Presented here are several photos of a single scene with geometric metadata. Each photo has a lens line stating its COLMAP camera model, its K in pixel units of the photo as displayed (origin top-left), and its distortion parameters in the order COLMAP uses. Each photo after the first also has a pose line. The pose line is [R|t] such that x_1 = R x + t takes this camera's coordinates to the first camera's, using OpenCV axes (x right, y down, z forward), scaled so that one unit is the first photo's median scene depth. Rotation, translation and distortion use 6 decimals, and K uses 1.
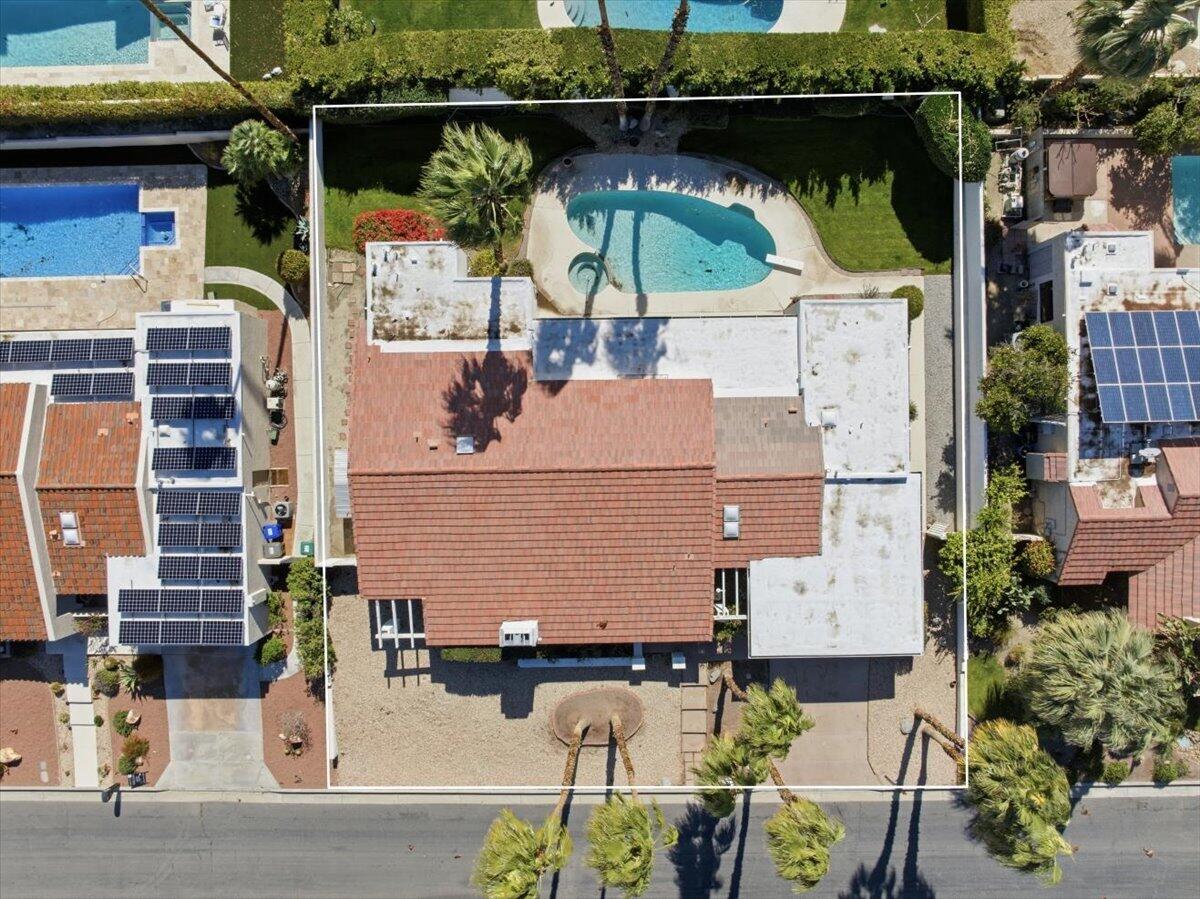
lens RADIAL K [[842.0, 0, 605.8], [0, 842.0, 445.1], [0, 0, 1]] dist [-0.056005, 0.028262]
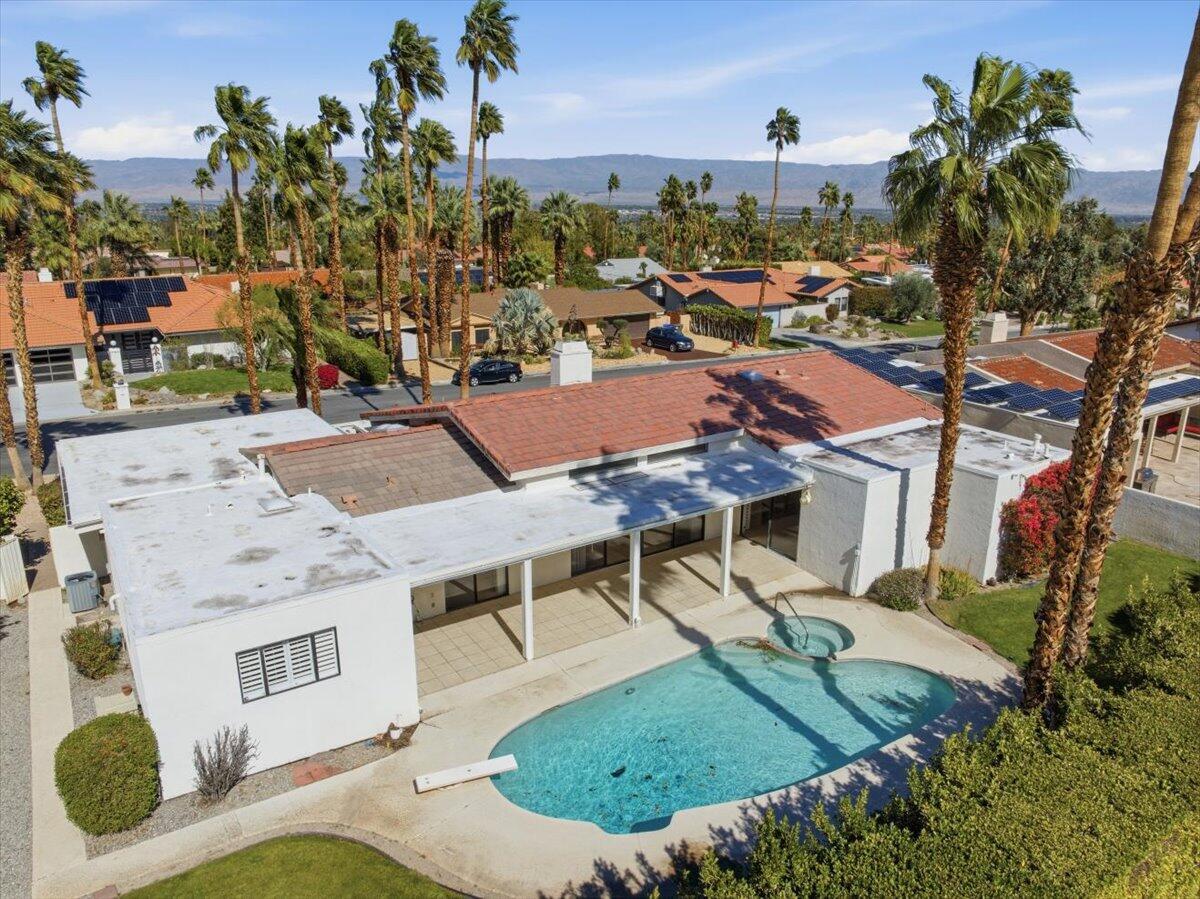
lens RADIAL K [[842.0, 0, 603.1], [0, 842.0, 450.6], [0, 0, 1]] dist [-0.056005, 0.028262]
pose [[-0.839031, 0.146236, -0.524063, 0.340209], [-0.543758, -0.258703, 0.798374, -0.517013], [-0.018825, 0.954823, 0.296577, 0.748643]]
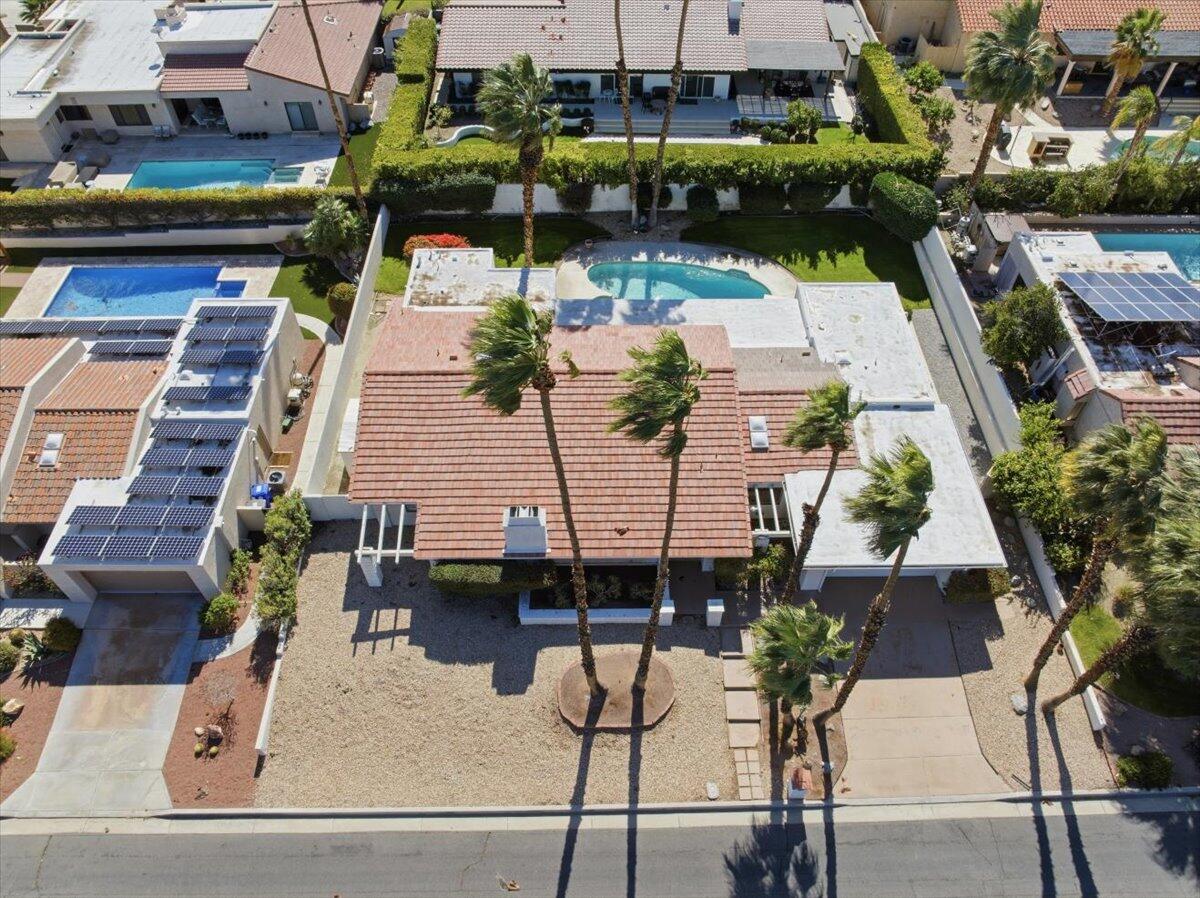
lens RADIAL K [[842.0, 0, 606.2], [0, 842.0, 453.4], [0, 0, 1]] dist [-0.056005, 0.028262]
pose [[0.999996, 0.000507, -0.002856, -0.017254], [-0.002217, 0.768328, -0.640053, 0.659388], [0.001870, 0.640056, 0.768326, 0.269330]]
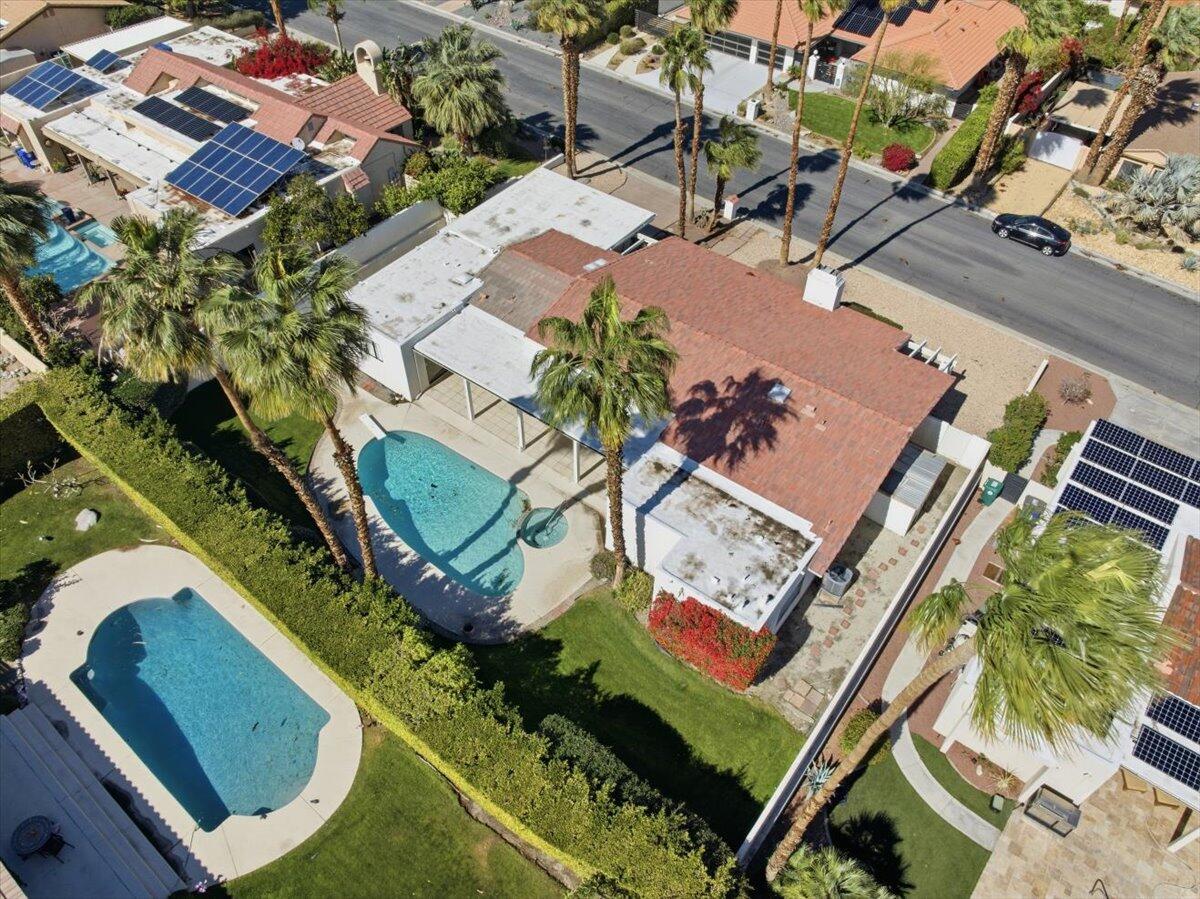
lens RADIAL K [[842.0, 0, 606.0], [0, 842.0, 453.8], [0, 0, 1]] dist [-0.056005, 0.028262]
pose [[-0.791147, -0.461329, 0.401574, -0.370852], [0.611527, -0.584835, 0.532919, -0.569195], [-0.010996, 0.667191, 0.744806, 0.334206]]
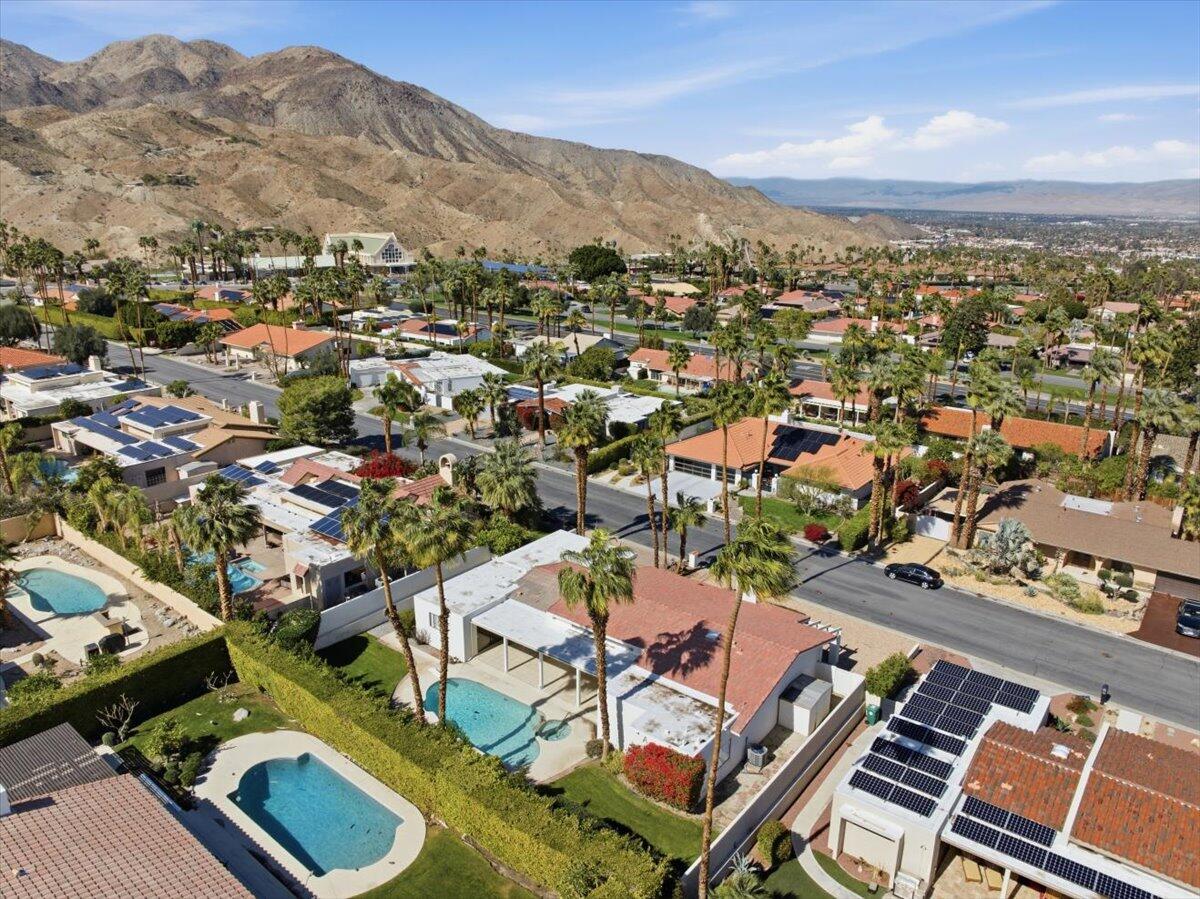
lens RADIAL K [[842.0, 0, 602.7], [0, 842.0, 442.6], [0, 0, 1]] dist [-0.056005, 0.028262]
pose [[-0.779270, -0.186385, 0.598330, -0.710020], [0.626668, -0.224123, 0.746362, -0.958711], [-0.005011, 0.956572, 0.291454, 0.267698]]
